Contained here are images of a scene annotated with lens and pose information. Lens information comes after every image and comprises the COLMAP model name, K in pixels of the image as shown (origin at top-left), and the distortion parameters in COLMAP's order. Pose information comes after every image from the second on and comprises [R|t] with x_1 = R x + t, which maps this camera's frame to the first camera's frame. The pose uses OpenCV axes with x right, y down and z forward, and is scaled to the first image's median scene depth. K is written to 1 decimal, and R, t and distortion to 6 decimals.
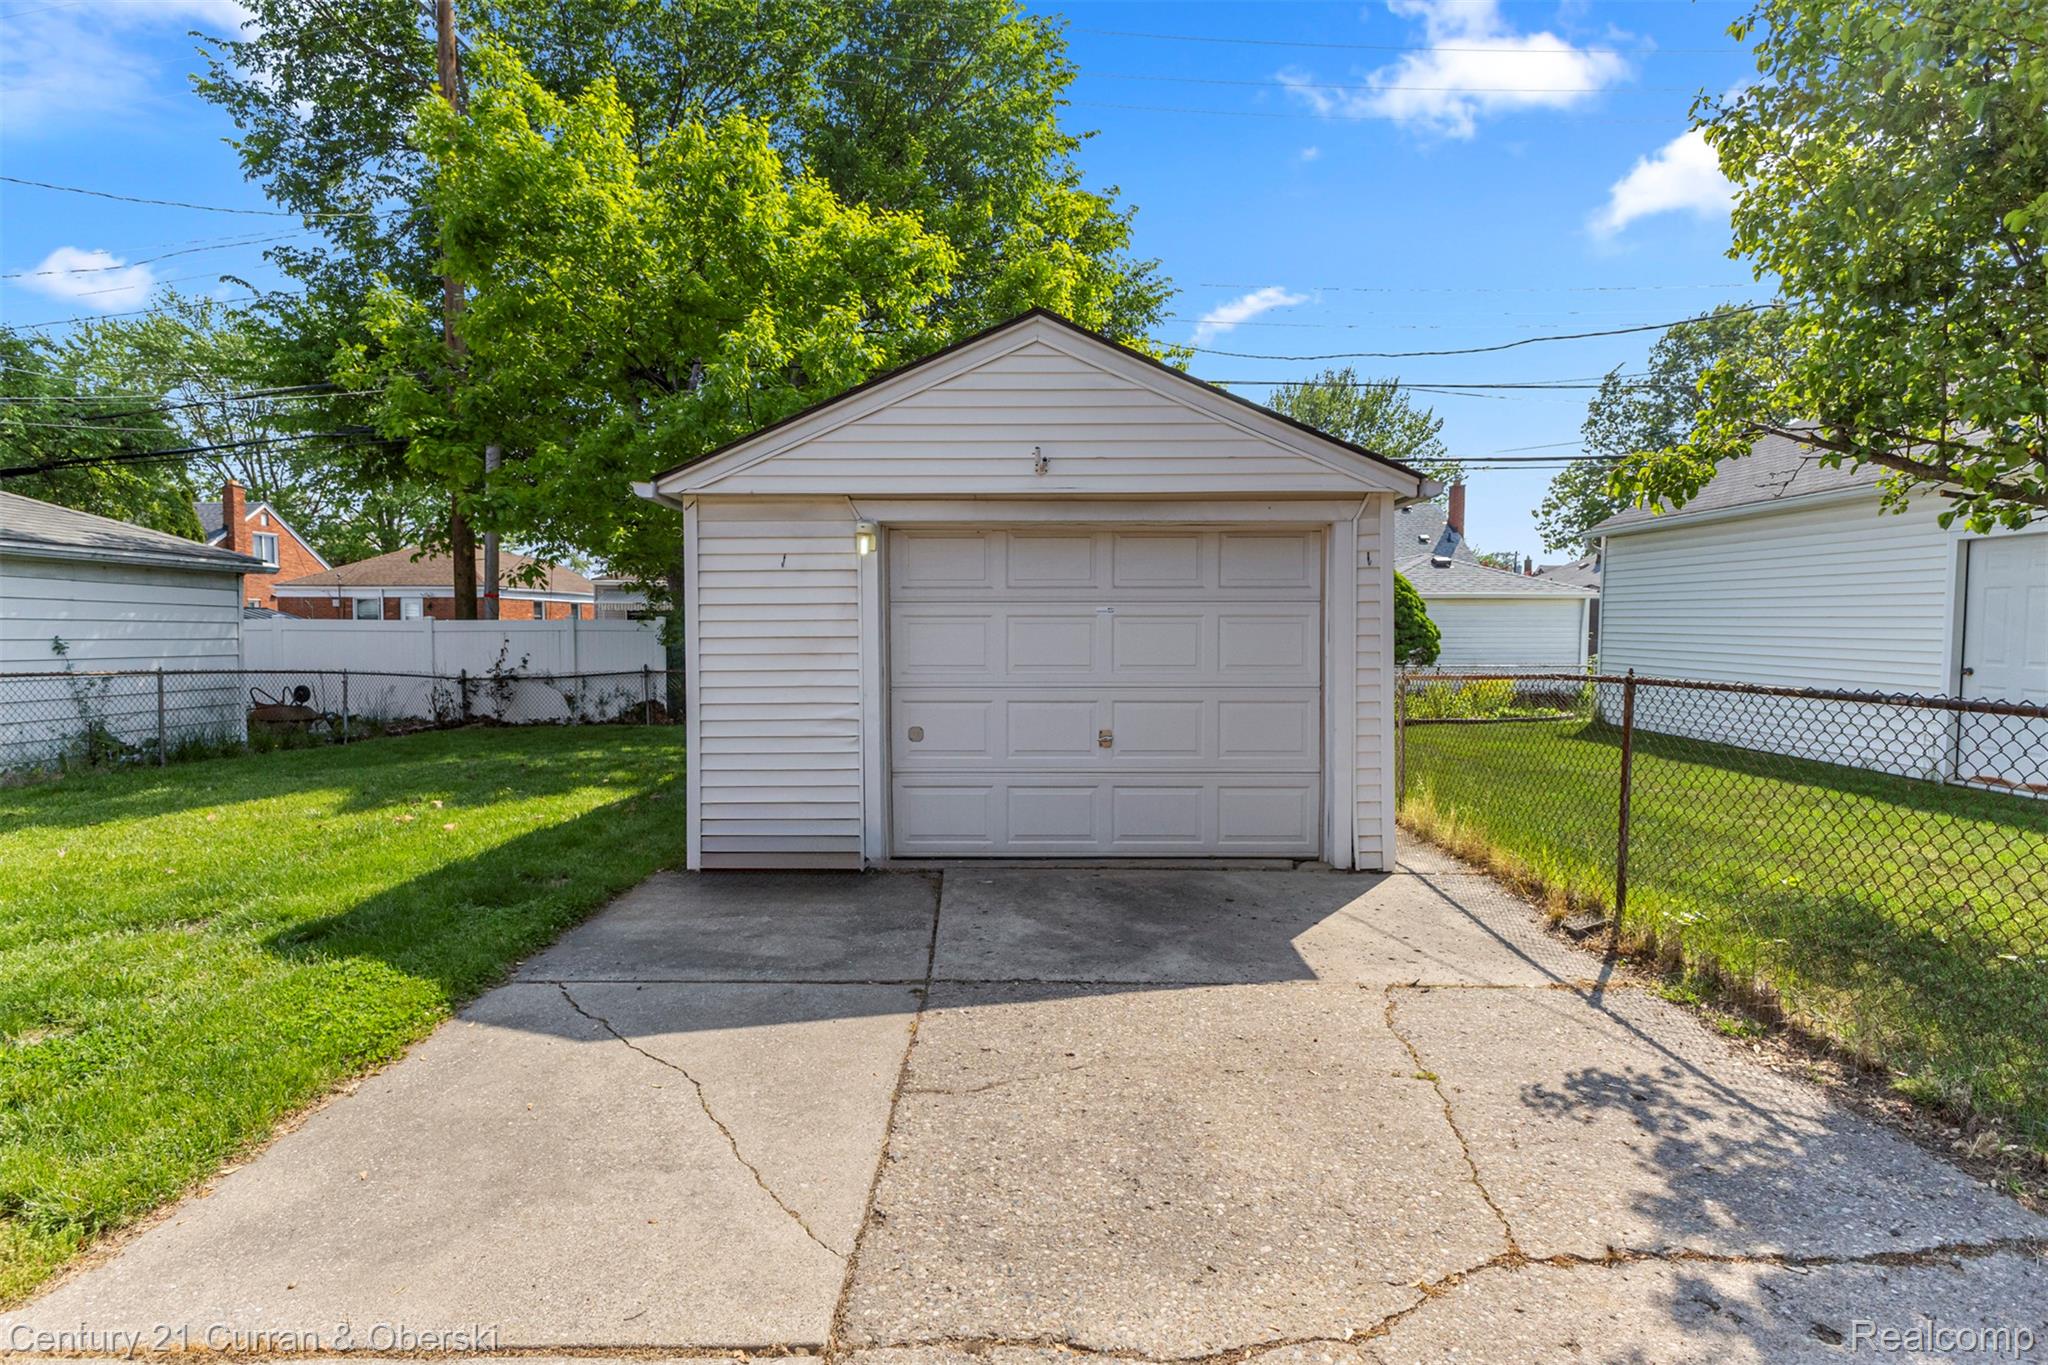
lens RADIAL K [[1016.0, 0, 1041.8], [0, 1016.0, 681.4], [0, 0, 1]] dist [0.006860, -0.002376]
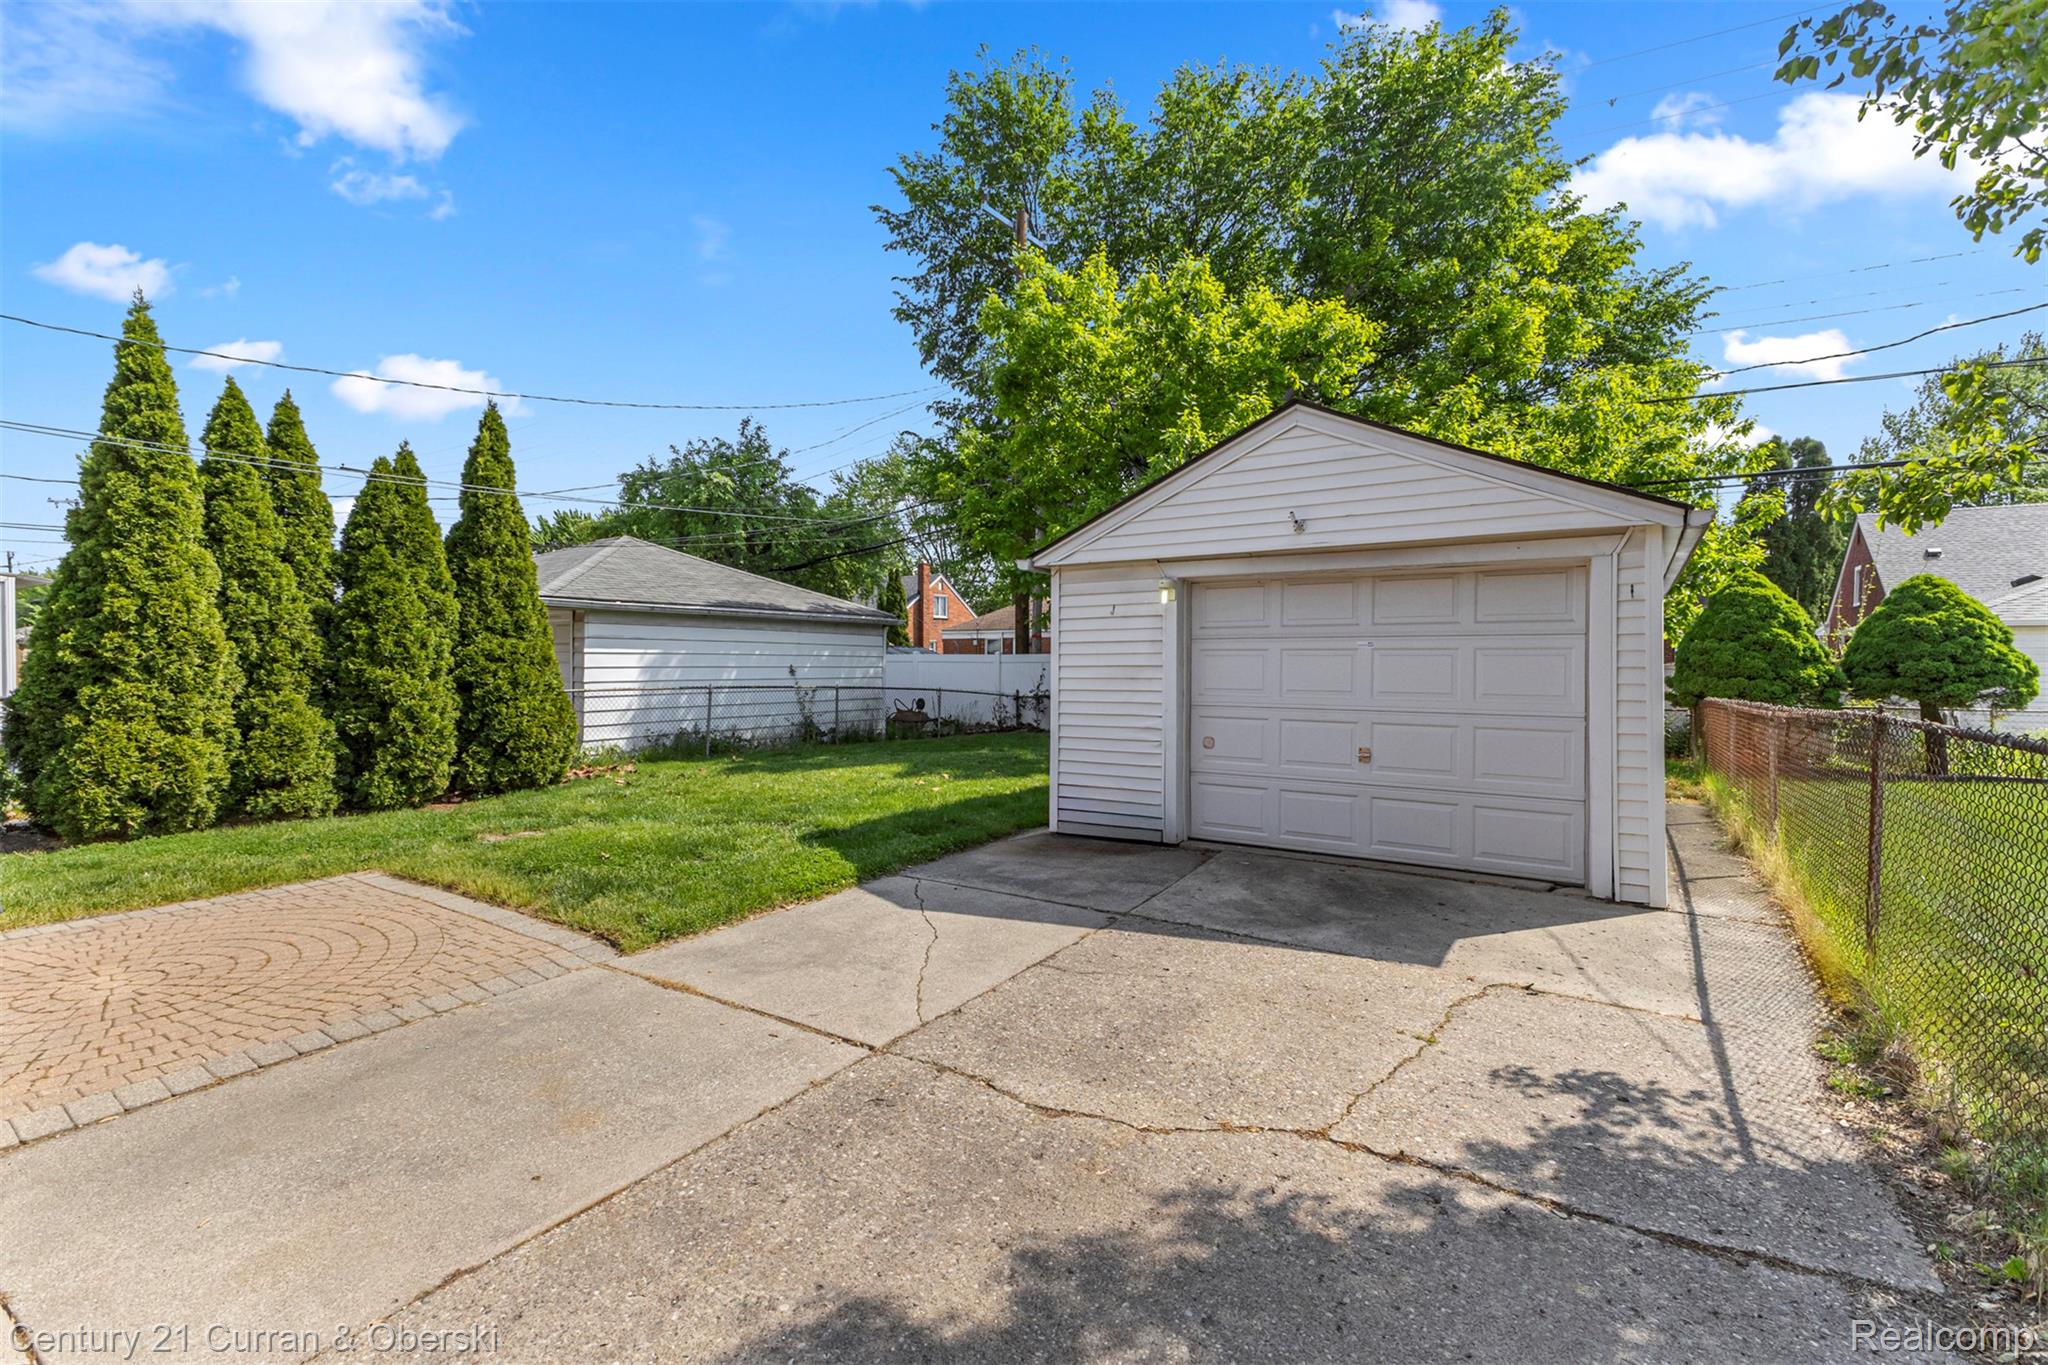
lens RADIAL K [[914.4, 0, 1014.1], [0, 914.4, 677.4], [0, 0, 1]] dist [0.008047, 0.001374]
pose [[0.829492, 0.011468, -0.558400, 0.327451], [-0.030967, 0.999196, -0.025479, 0.007151], [0.557659, 0.038427, 0.829180, -0.092209]]
